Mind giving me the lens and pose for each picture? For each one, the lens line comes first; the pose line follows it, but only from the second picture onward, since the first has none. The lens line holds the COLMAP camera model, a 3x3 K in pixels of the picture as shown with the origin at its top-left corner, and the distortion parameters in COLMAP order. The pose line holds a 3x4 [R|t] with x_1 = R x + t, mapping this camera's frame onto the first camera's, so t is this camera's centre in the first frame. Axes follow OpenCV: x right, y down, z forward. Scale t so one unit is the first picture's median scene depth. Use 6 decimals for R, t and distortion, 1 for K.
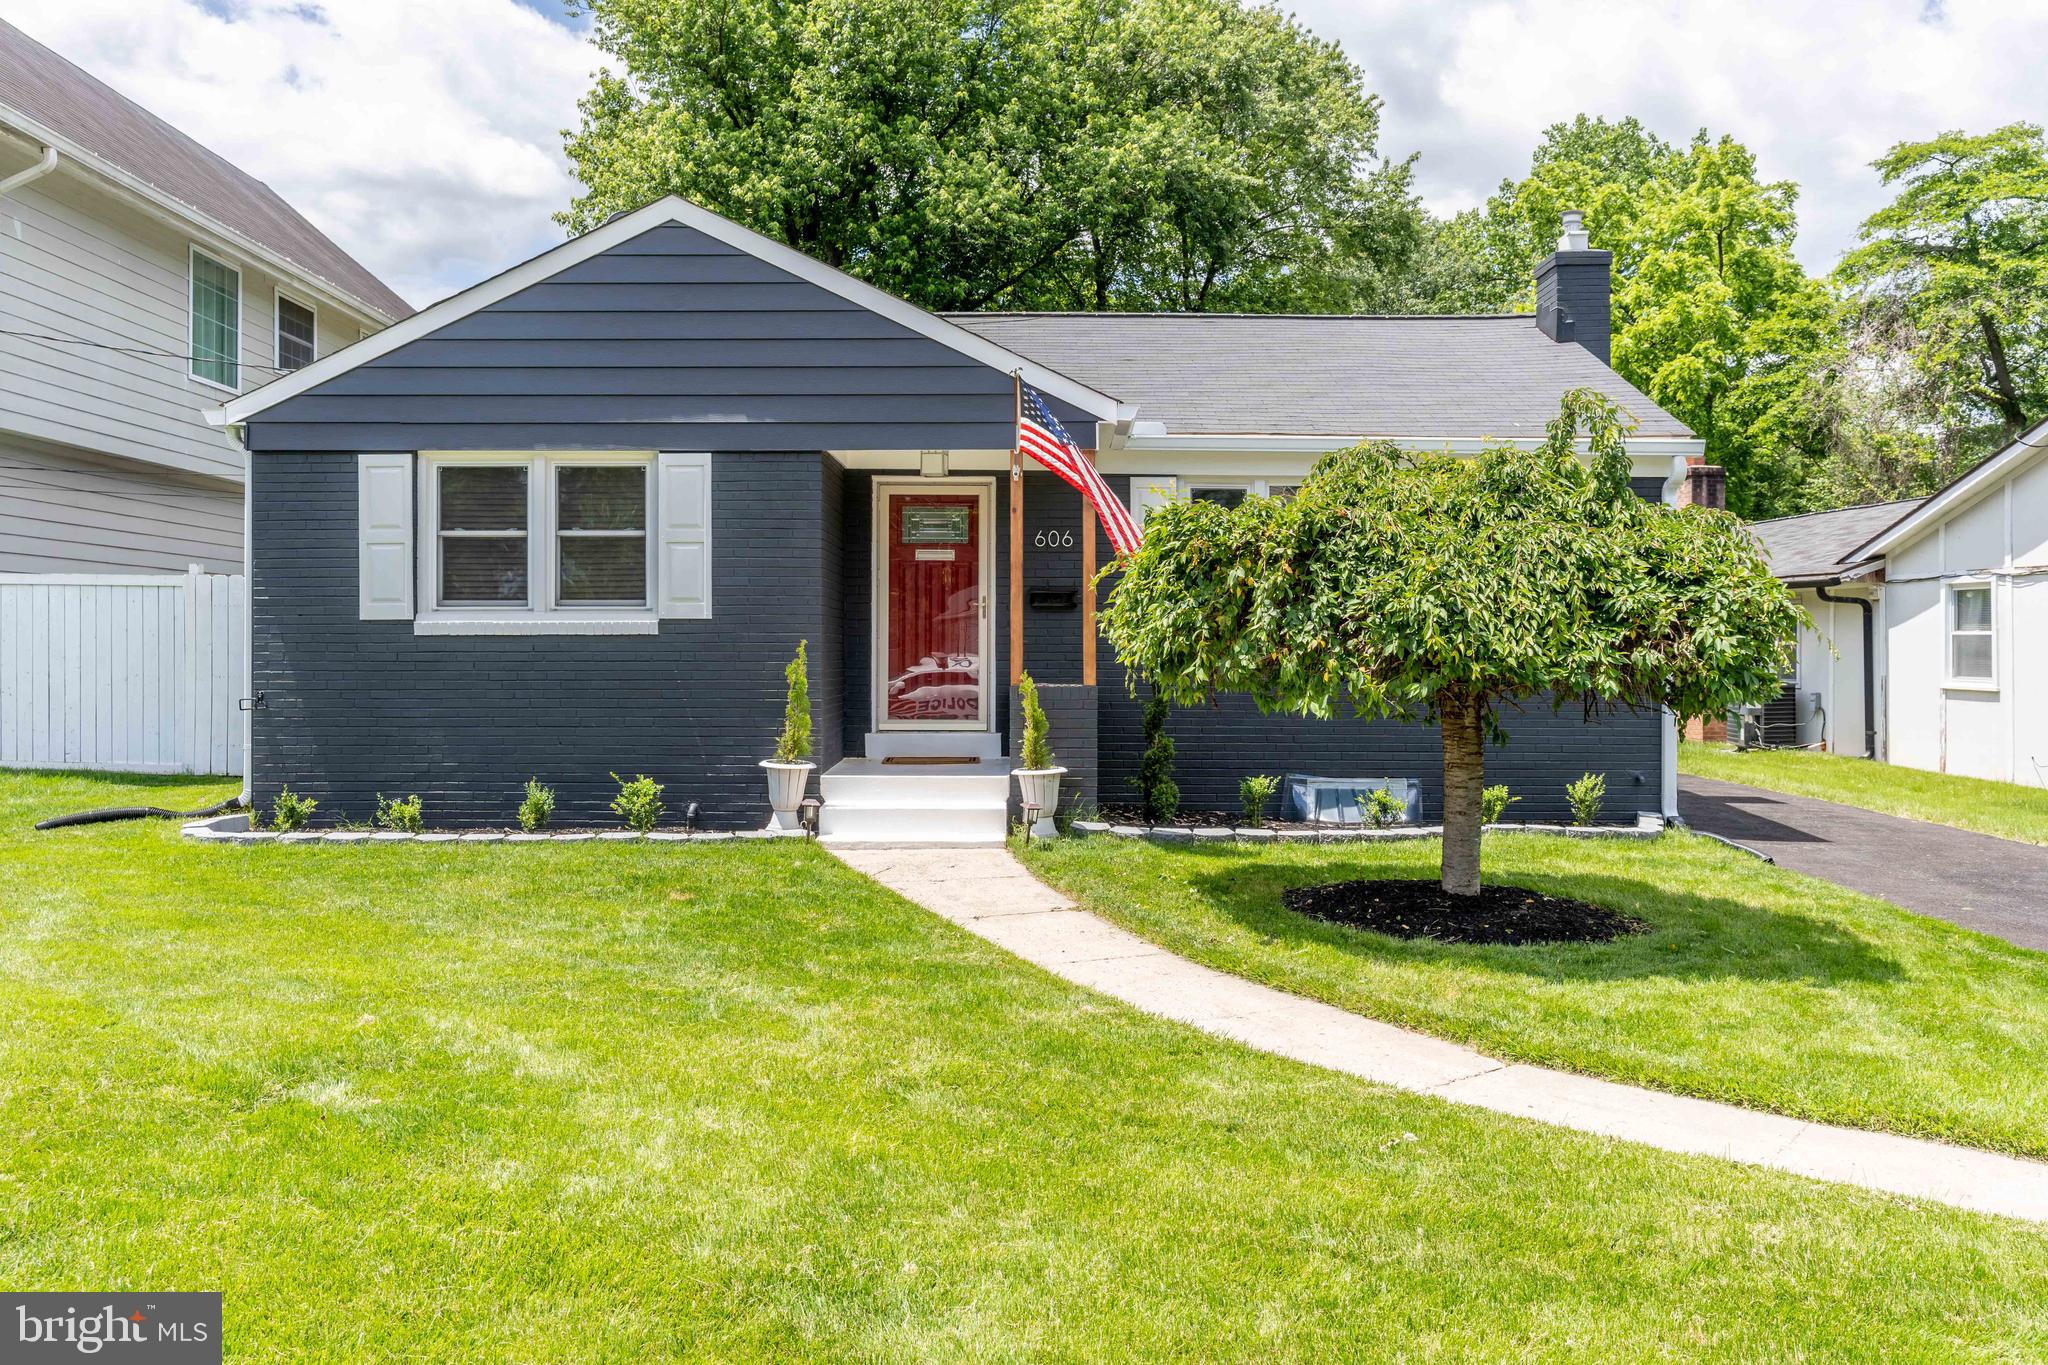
lens RADIAL K [[1654.6, 0, 1024.0], [0, 1654.6, 682.5], [0, 0, 1]] dist [-0.004774, -0.002156]
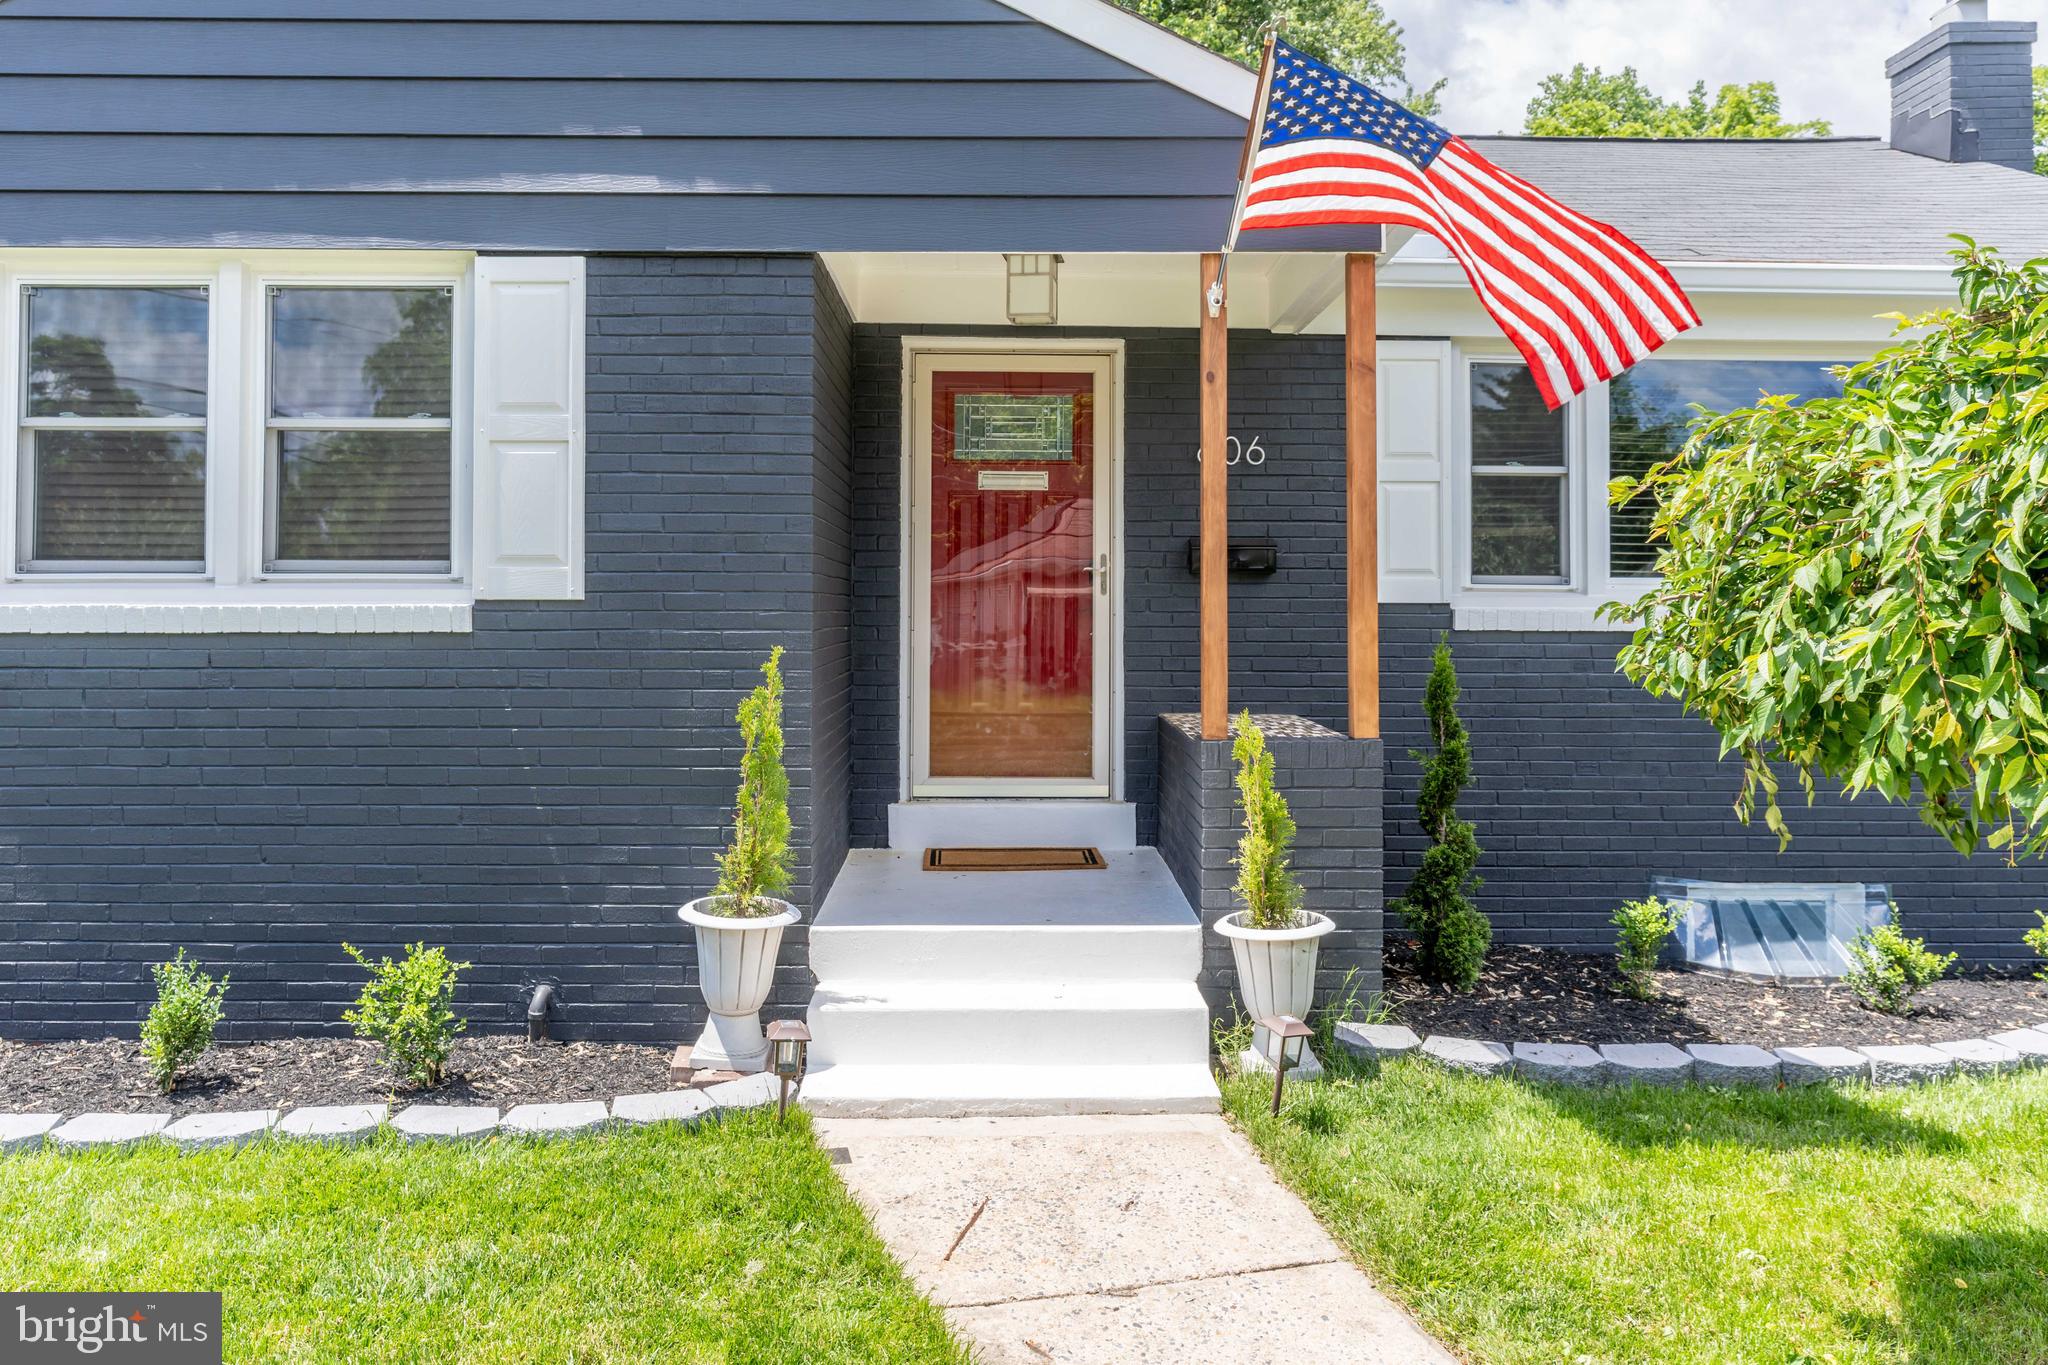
lens RADIAL K [[1554.4, 0, 1018.1], [0, 1554.4, 602.9], [0, 0, 1]] dist [0.000204, -0.001746]
pose [[0.999832, 0.001576, 0.018287, -0.070536], [-0.001194, 0.999781, -0.020909, -0.028260], [-0.018316, 0.020884, 0.999614, 0.543856]]
